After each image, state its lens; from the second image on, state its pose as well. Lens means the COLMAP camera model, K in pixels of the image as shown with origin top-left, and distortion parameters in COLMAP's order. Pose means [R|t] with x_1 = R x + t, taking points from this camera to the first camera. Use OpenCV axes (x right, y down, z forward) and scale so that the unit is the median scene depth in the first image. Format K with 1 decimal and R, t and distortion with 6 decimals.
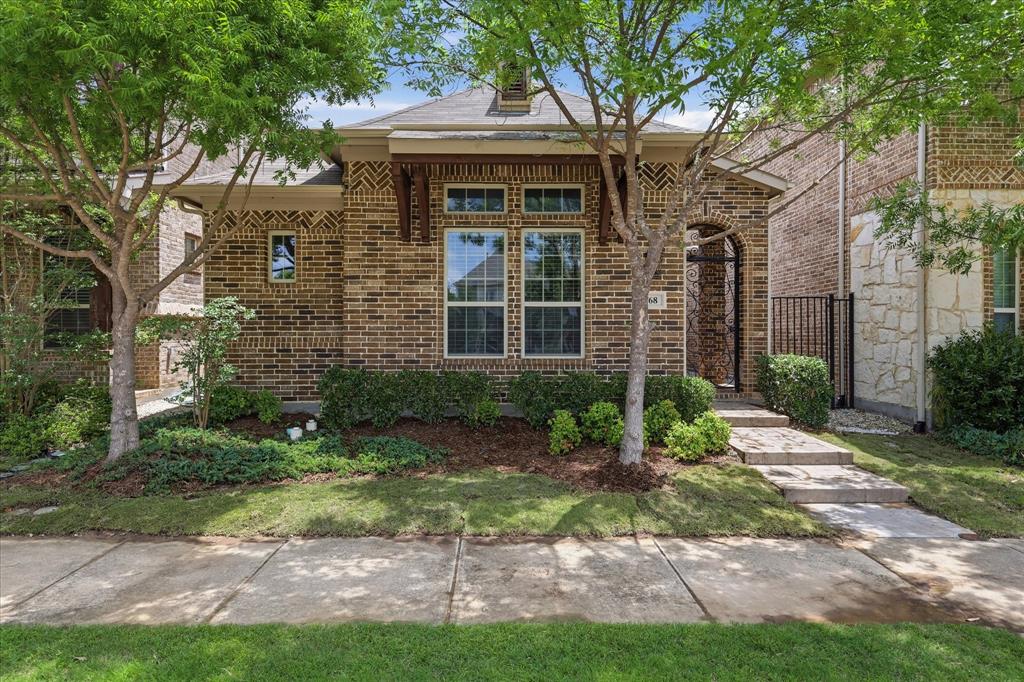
lens RADIAL K [[603.0, 0, 514.5], [0, 603.0, 333.7], [0, 0, 1]] dist [0.006614, -0.001119]
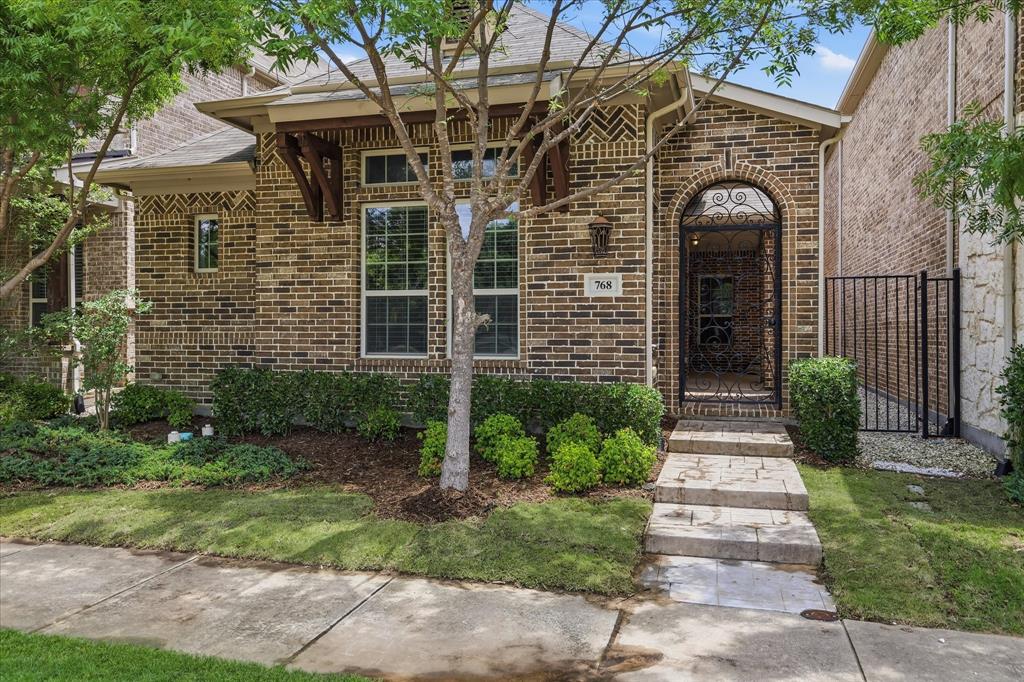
lens RADIAL K [[777.5, 0, 510.9], [0, 777.5, 327.9], [0, 0, 1]] dist [0.009633, -0.009439]
pose [[0.958701, -0.000844, -0.284415, 0.398078], [0.000408, 0.999999, -0.001593, 0.000816], [0.284416, 0.001411, 0.958700, 0.013798]]
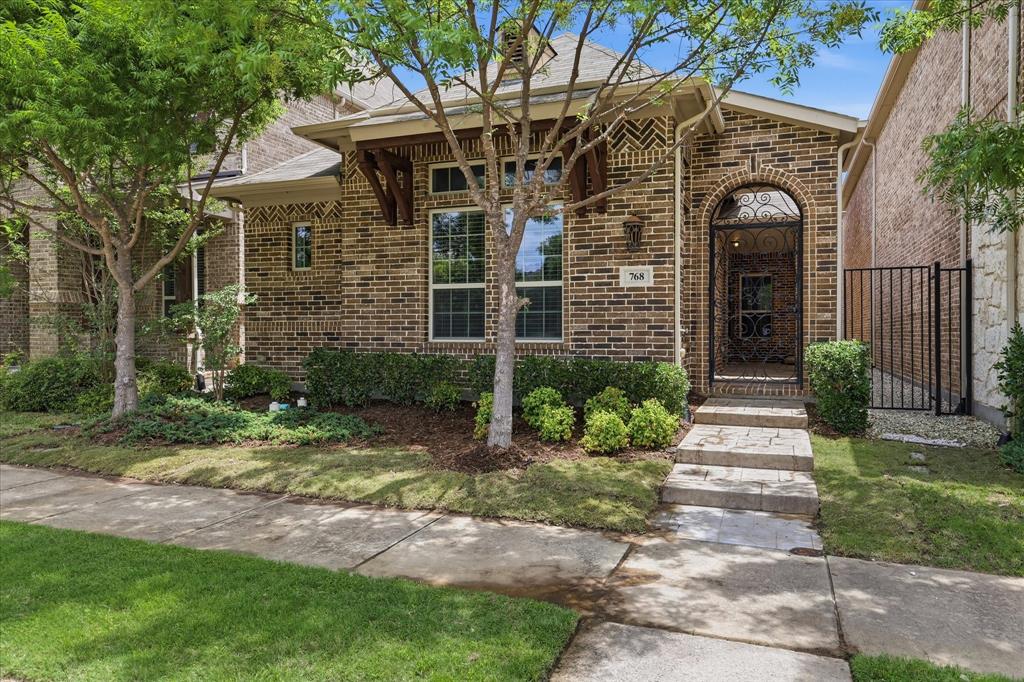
lens RADIAL K [[699.5, 0, 508.9], [0, 699.5, 332.6], [0, 0, 1]] dist [0.004817, -0.003237]
pose [[0.926014, -0.000303, -0.377488, 0.440691], [0.001602, 0.999994, 0.003127, 0.022744], [0.377485, -0.003500, 0.926009, -0.011875]]
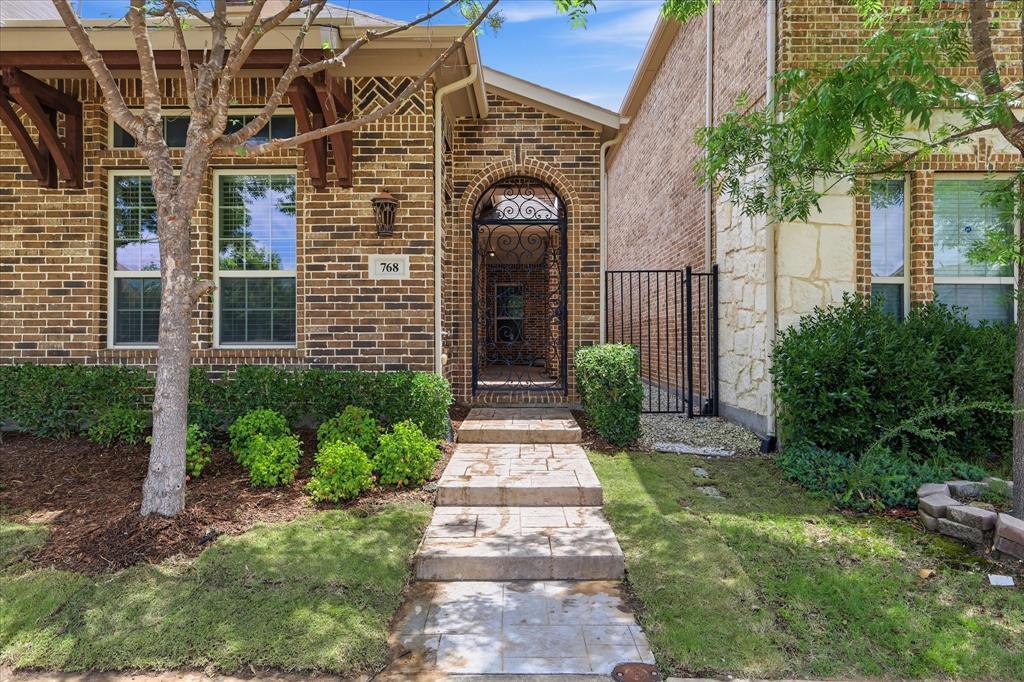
lens RADIAL K [[603.0, 0, 513.9], [0, 603.0, 333.4], [0, 0, 1]] dist [0.006614, -0.001119]
pose [[0.999663, -0.002390, -0.025847, 0.395834], [0.002241, 0.999981, -0.005790, 0.028039], [0.025861, 0.005730, 0.999649, 0.284780]]
